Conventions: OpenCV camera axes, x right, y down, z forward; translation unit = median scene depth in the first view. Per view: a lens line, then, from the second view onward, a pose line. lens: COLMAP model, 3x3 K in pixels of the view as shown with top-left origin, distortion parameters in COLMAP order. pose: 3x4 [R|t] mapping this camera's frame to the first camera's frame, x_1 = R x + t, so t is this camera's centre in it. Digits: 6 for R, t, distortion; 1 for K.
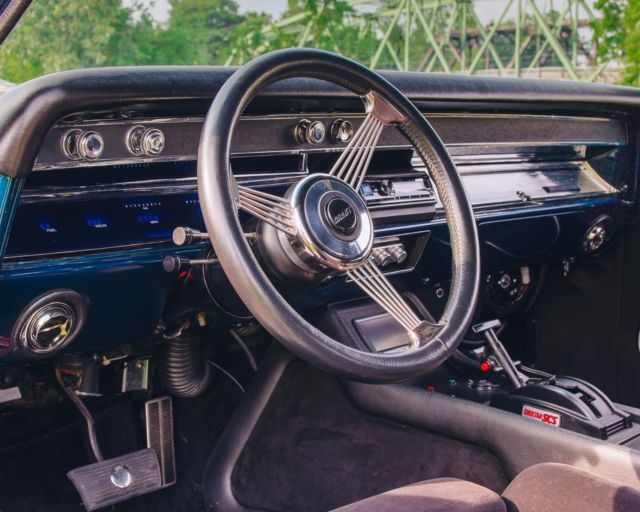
lens RADIAL K [[1039.8, 0, 298.2], [0, 1039.8, 262.8], [0, 0, 1]] dist [0.011365, 0.000000]
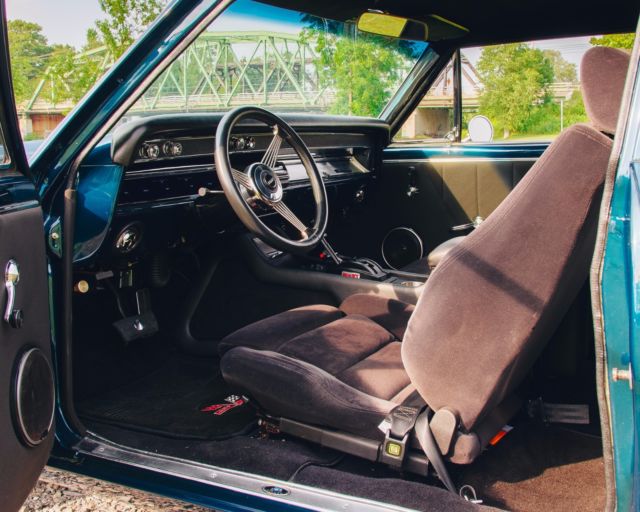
lens RADIAL K [[758.6, 0, 349.6], [0, 758.6, 251.3], [0, 0, 1]] dist [0.039773, 0.000000]
pose [[0.950188, -0.052731, 0.307185, -0.227567], [0.045589, 0.998498, 0.030384, 0.046890], [-0.308326, -0.014866, 0.951165, -0.447113]]
